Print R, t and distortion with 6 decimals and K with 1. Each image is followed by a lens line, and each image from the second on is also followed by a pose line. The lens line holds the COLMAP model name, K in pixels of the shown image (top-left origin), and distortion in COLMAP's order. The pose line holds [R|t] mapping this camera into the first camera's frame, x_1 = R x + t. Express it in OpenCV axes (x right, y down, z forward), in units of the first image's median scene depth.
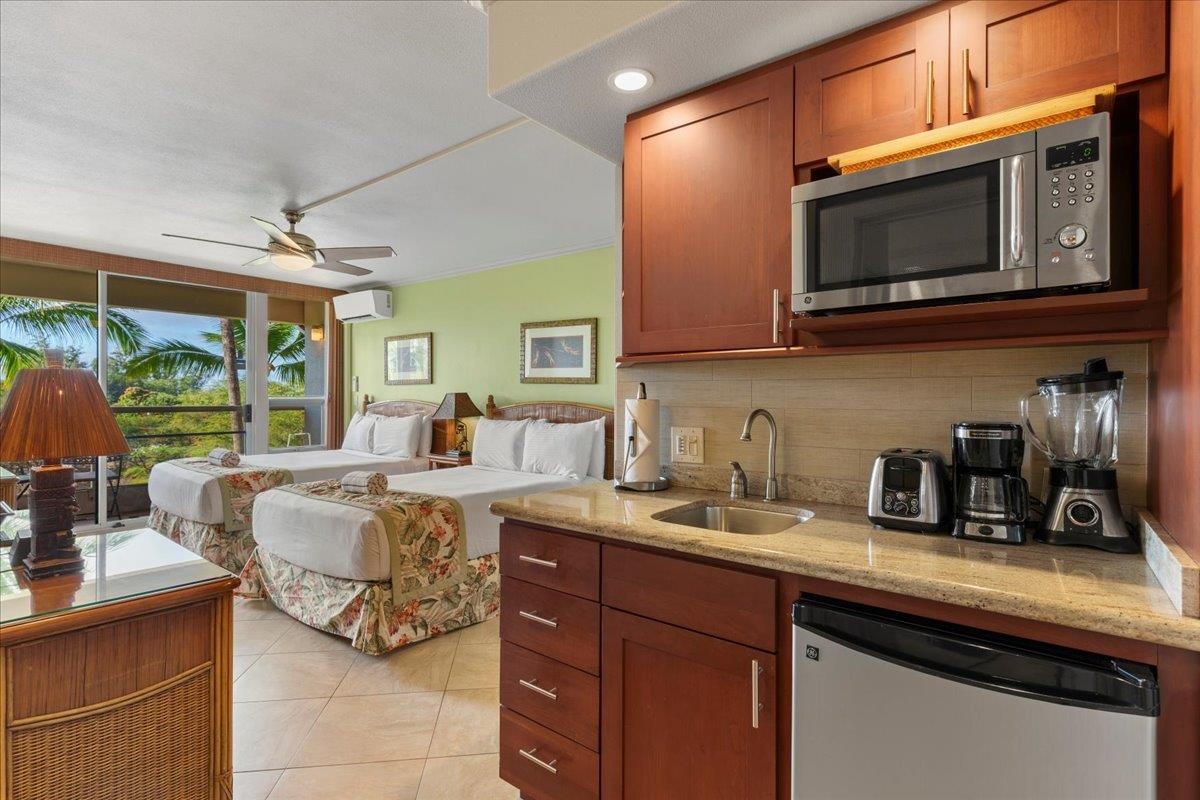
lens RADIAL K [[569.0, 0, 594.3], [0, 569.0, 398.7], [0, 0, 1]] dist [-0.001272, -0.000867]
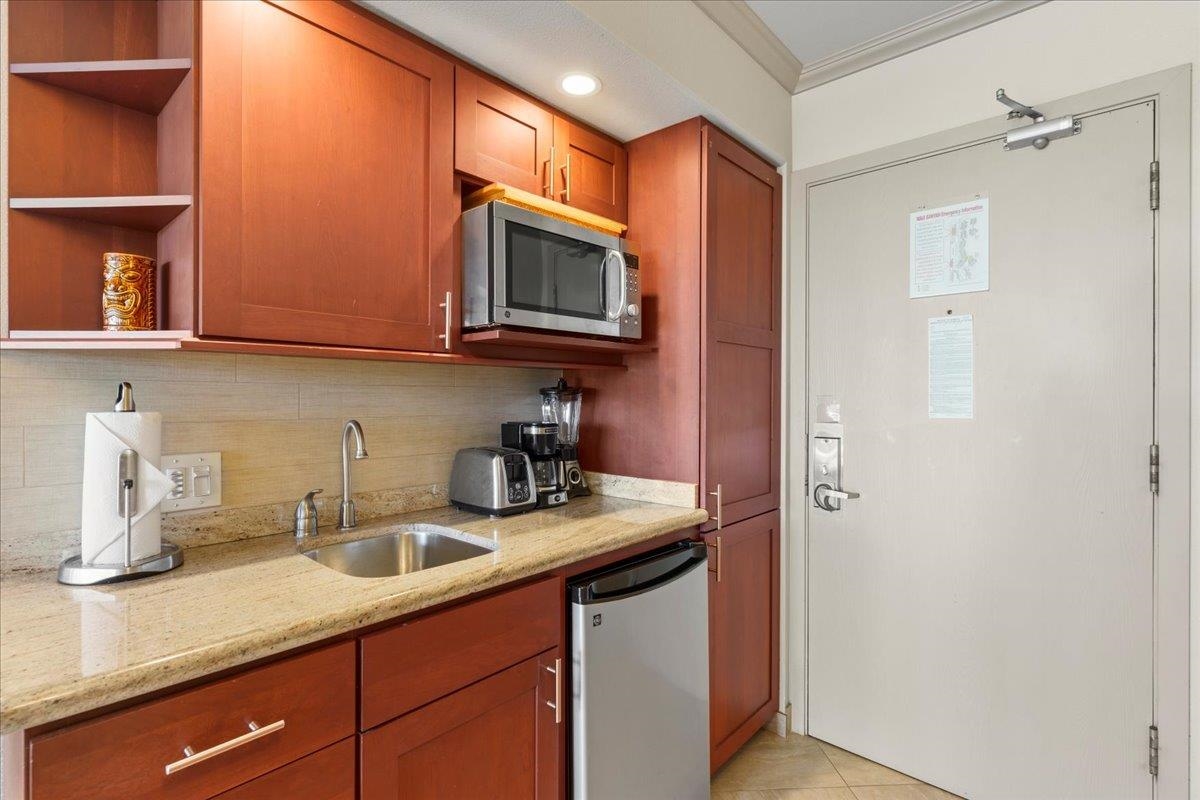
lens RADIAL K [[569.0, 0, 594.3], [0, 569.0, 398.7], [0, 0, 1]] dist [-0.001272, -0.000867]
pose [[0.071024, -0.003953, 0.997467, -0.666625], [0.003597, 0.999987, 0.003707, -0.019113], [-0.997468, 0.003325, 0.071037, 0.758103]]
